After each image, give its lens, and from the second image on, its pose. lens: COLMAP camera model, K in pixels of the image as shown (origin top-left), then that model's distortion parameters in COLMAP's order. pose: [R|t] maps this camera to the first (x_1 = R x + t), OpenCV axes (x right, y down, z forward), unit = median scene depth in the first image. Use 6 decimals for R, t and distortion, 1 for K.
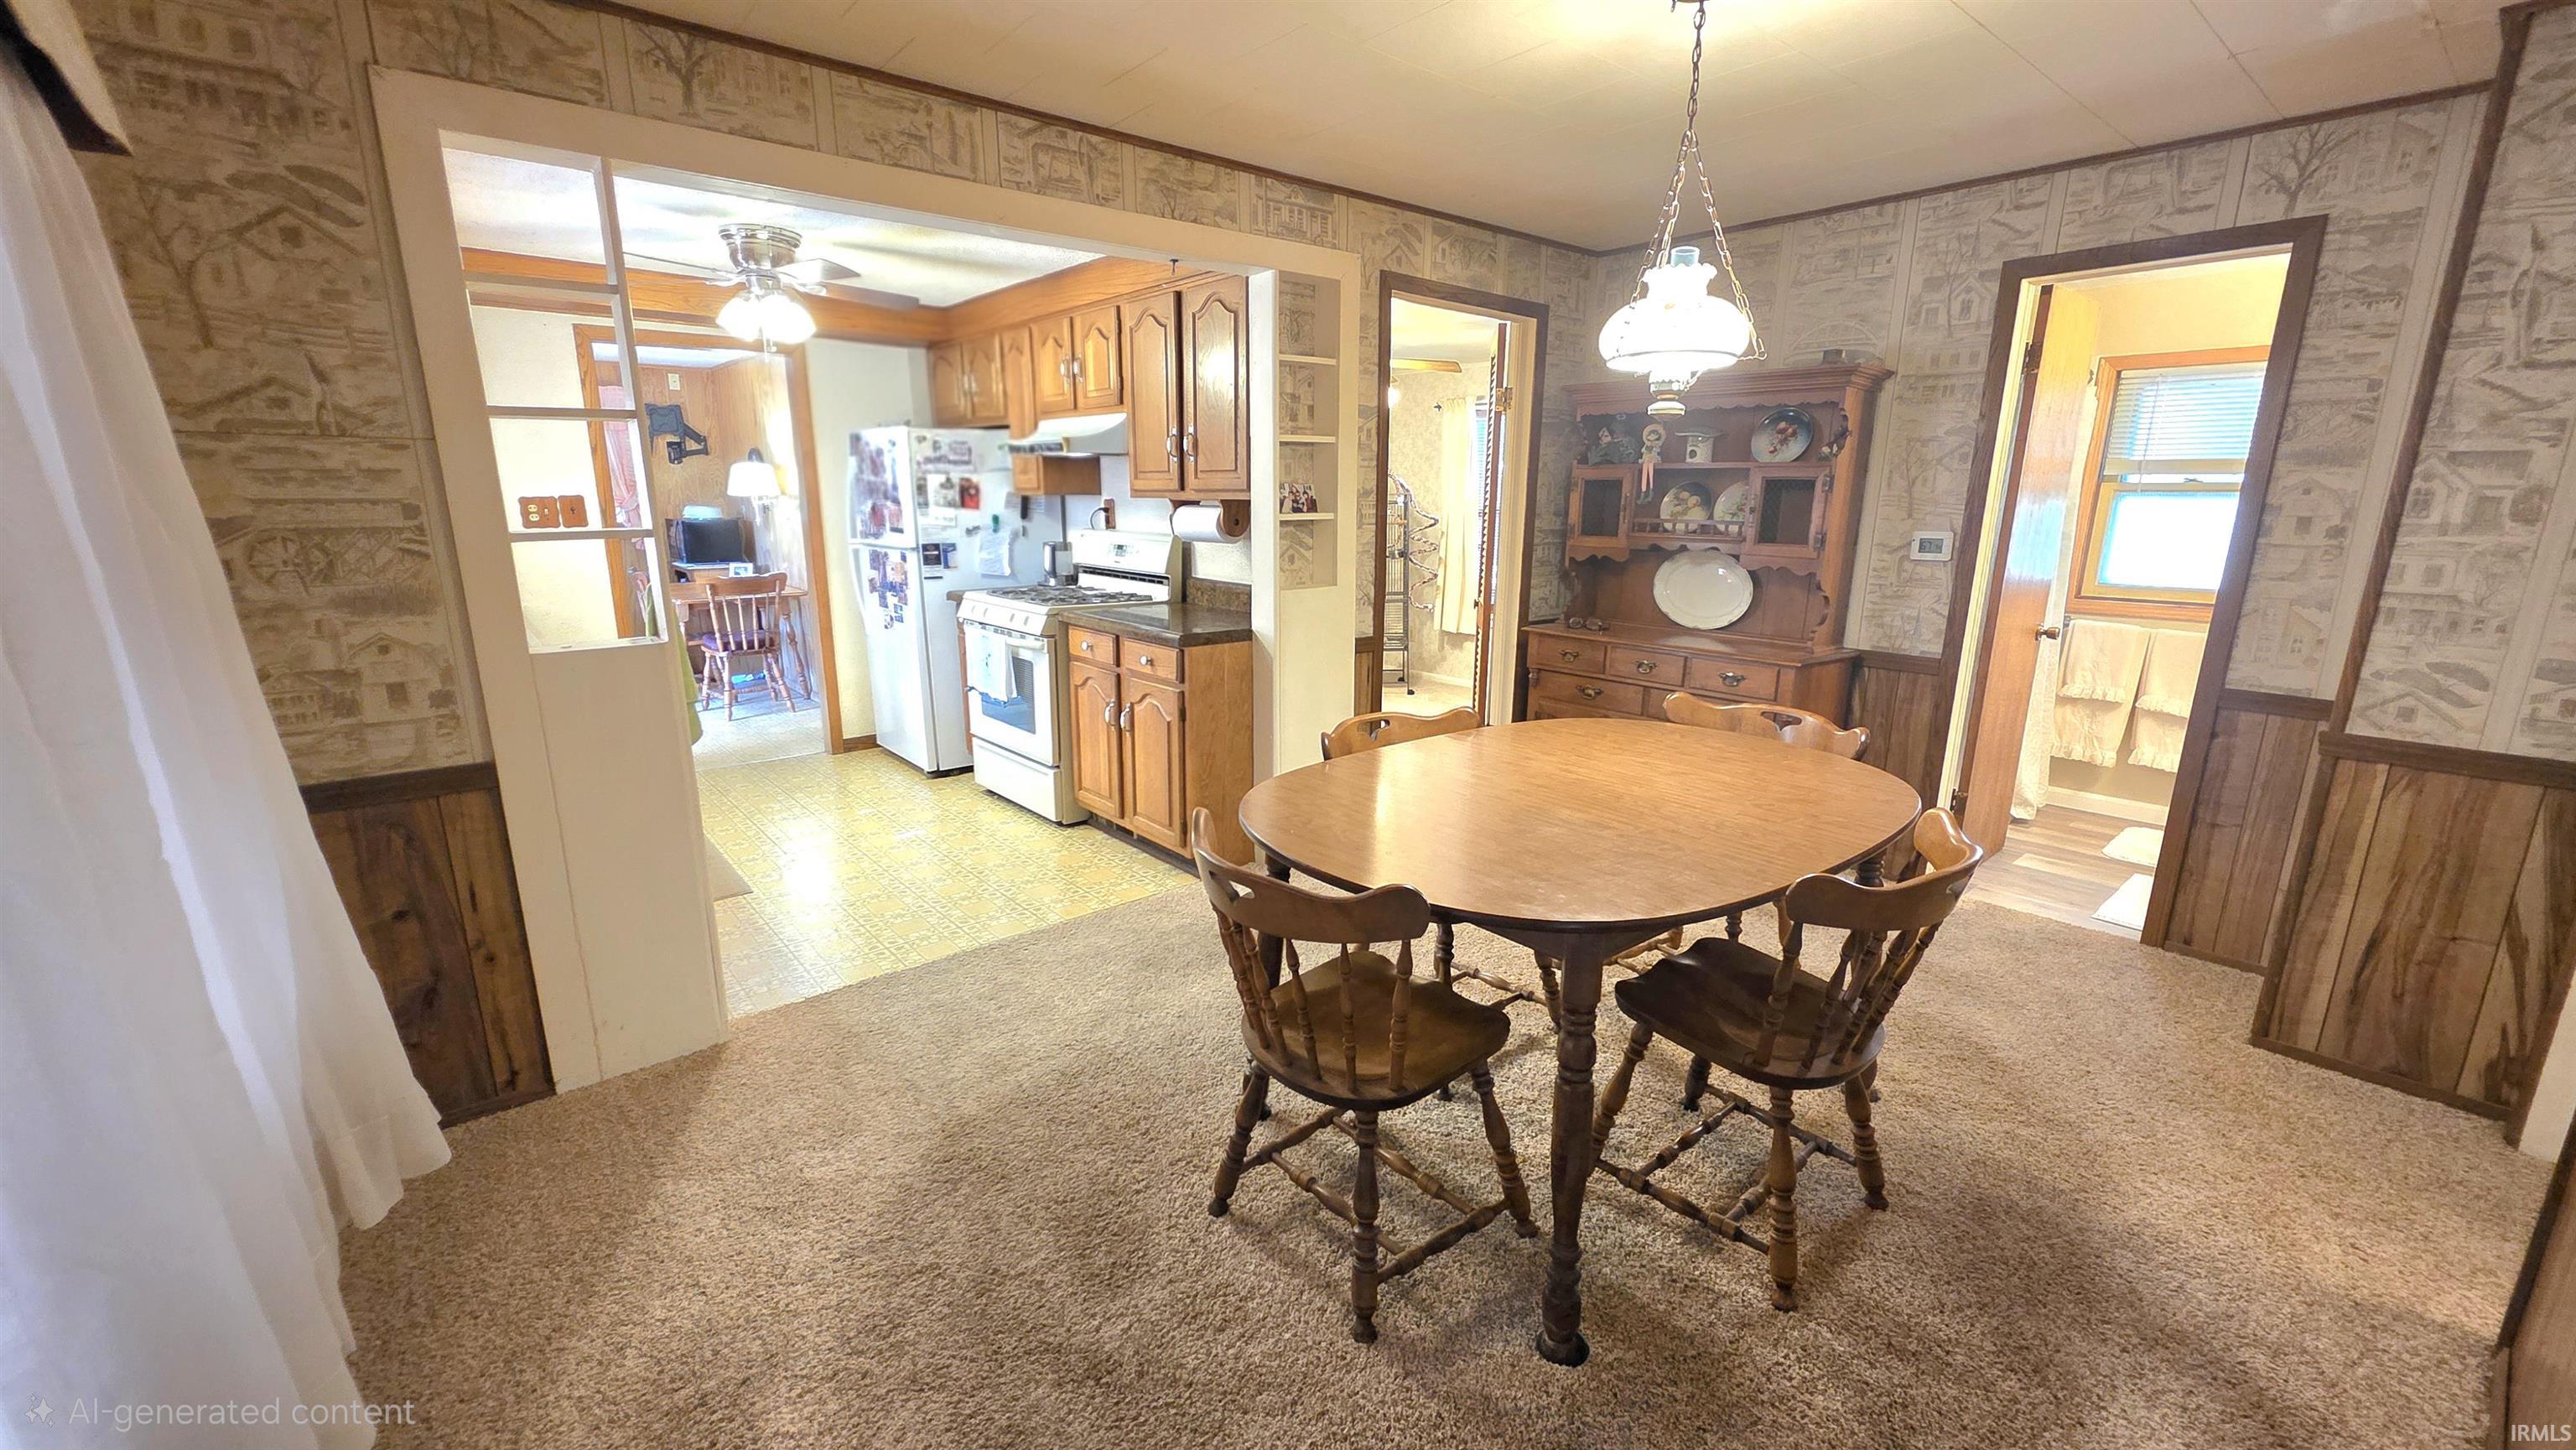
lens RADIAL K [[1039.9, 0, 1303.2], [0, 1039.9, 733.6], [0, 0, 1]] dist [0.001318, -0.000032]
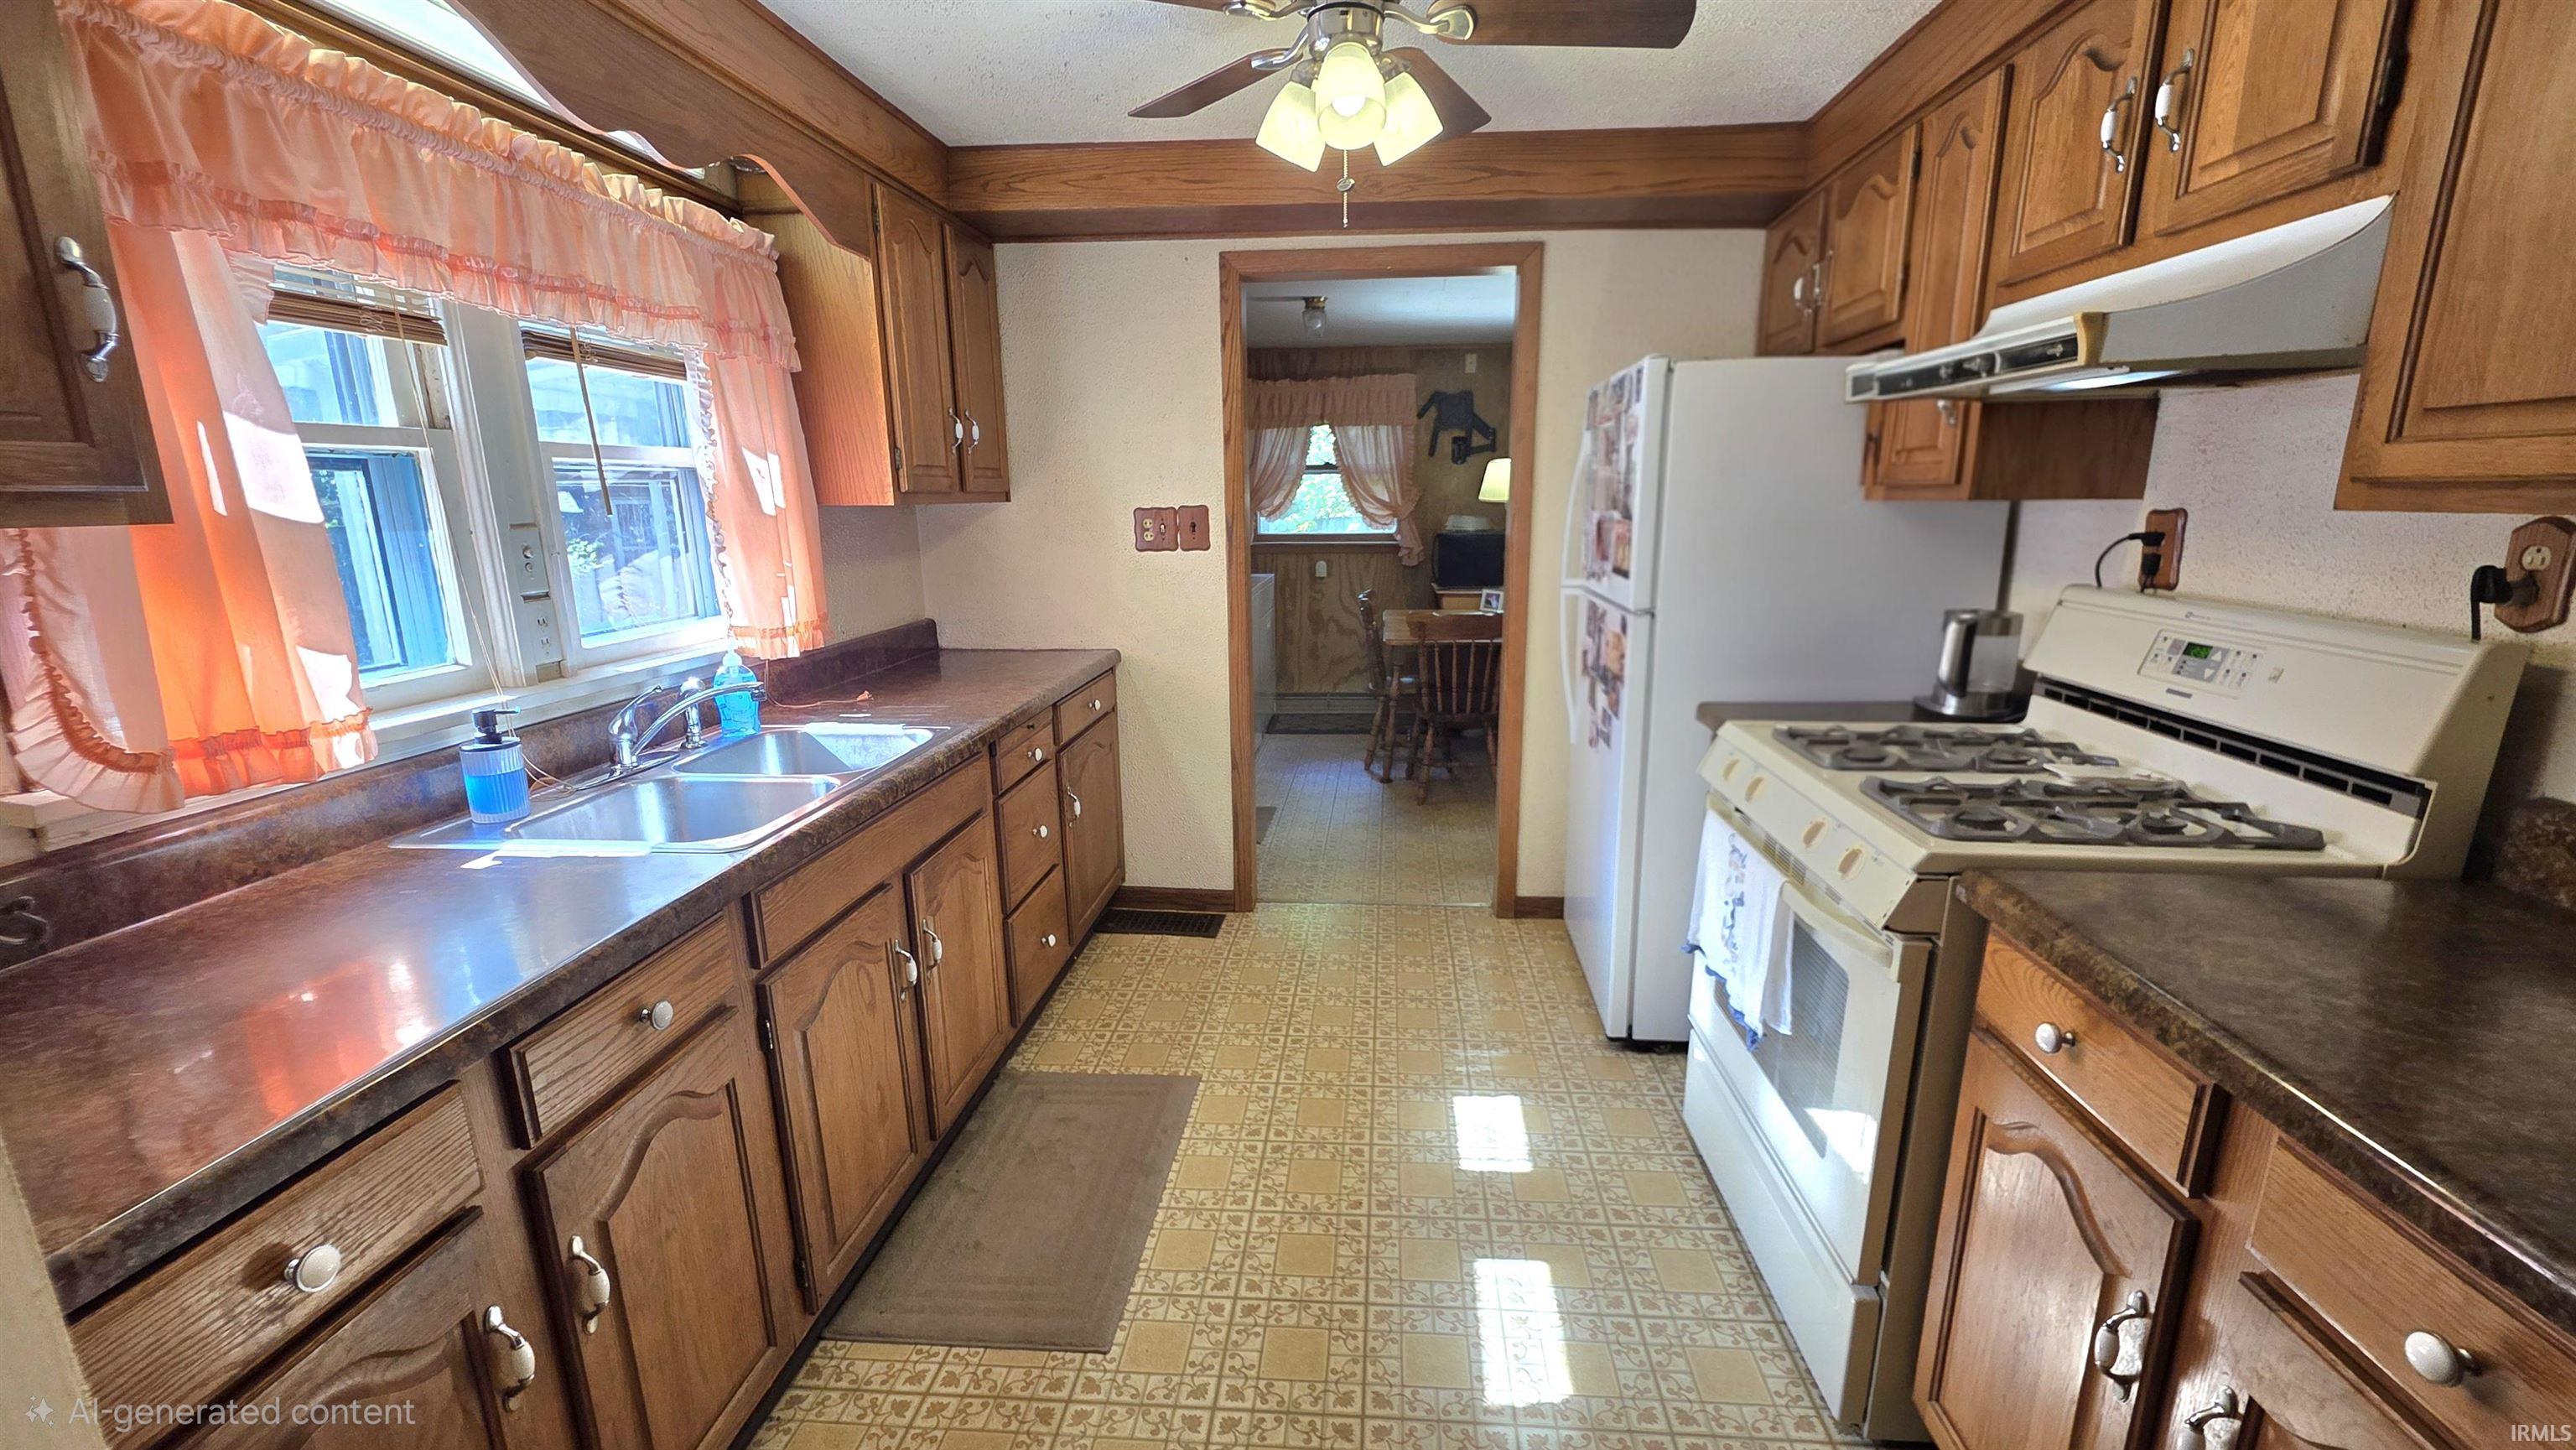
lens RADIAL K [[1039.9, 0, 1303.2], [0, 1039.9, 733.6], [0, 0, 1]] dist [0.001318, -0.000032]
pose [[0.706669, 0.149067, -0.691663, -0.142112], [-0.150702, 0.986834, 0.058710, -0.127391], [0.691308, 0.062747, 0.719830, 0.548382]]
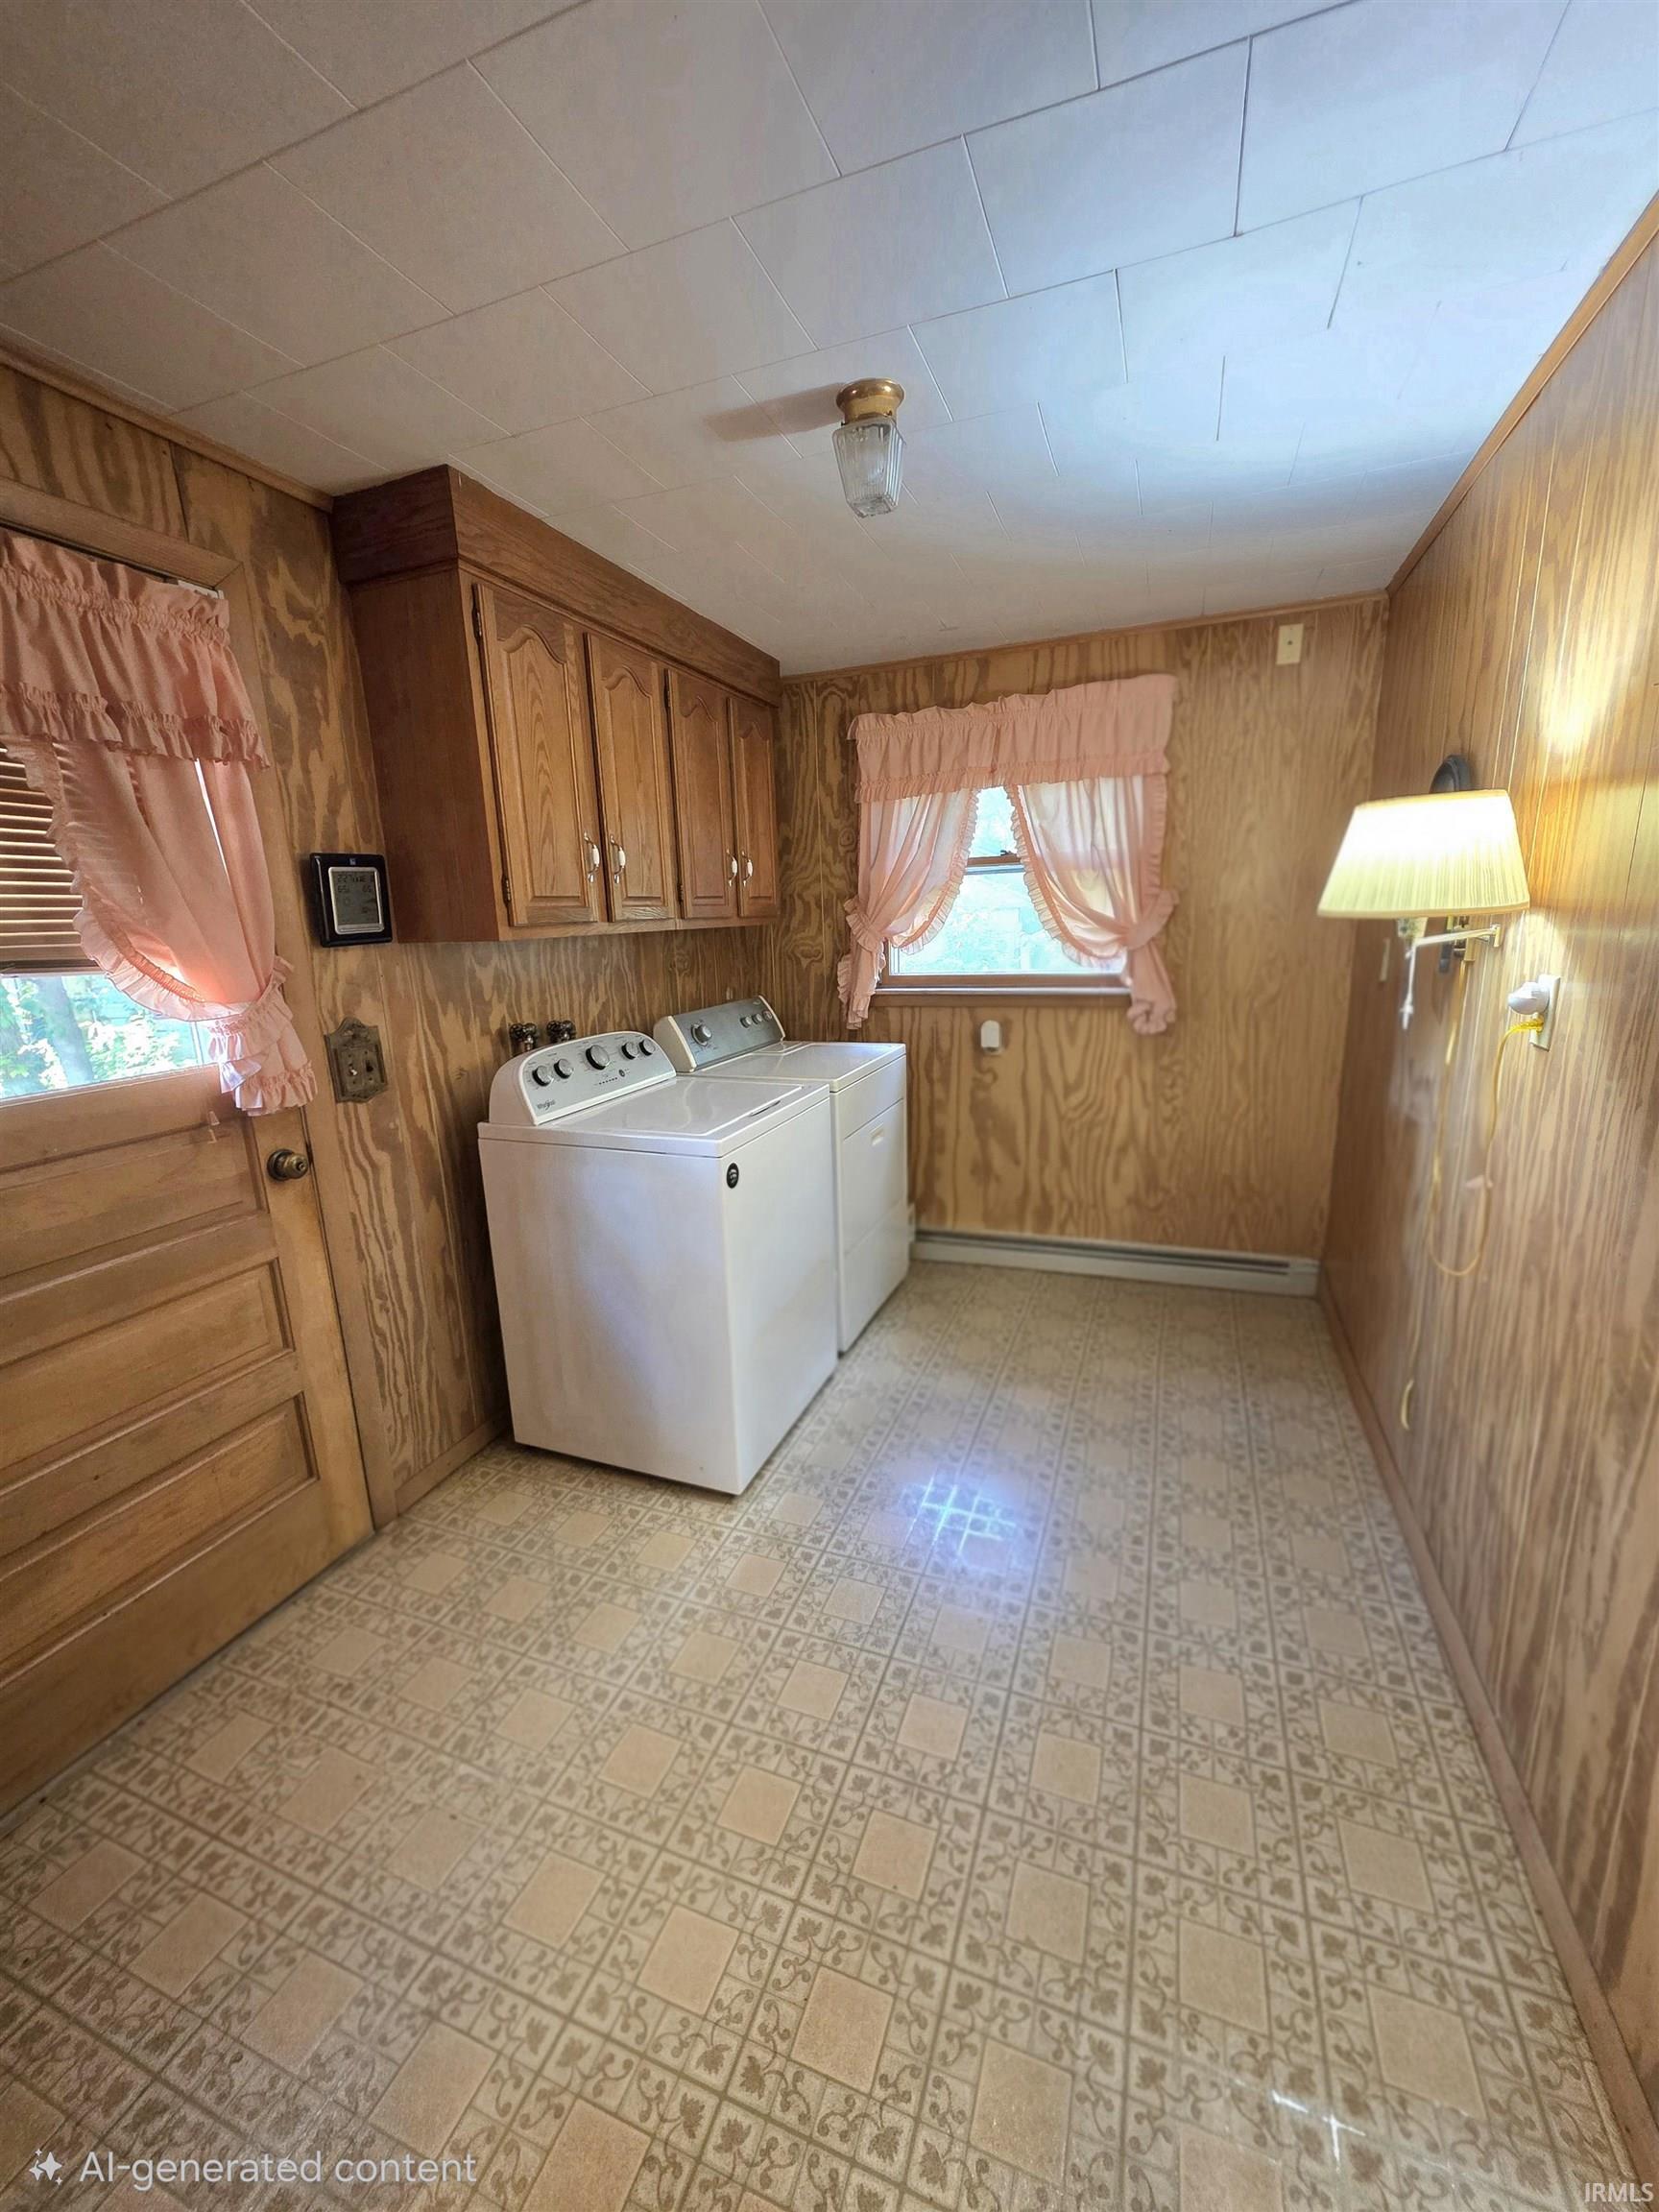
lens RADIAL K [[877.9, 0, 829.5], [0, 877.9, 1106.0], [0, 0, 1]] dist [0.000848, 0.000022]
pose [[0.473981, 0.170111, -0.863947, -0.573524], [-0.170597, 0.980311, 0.099430, -0.258334], [0.863851, 0.100258, 0.493669, 1.108045]]
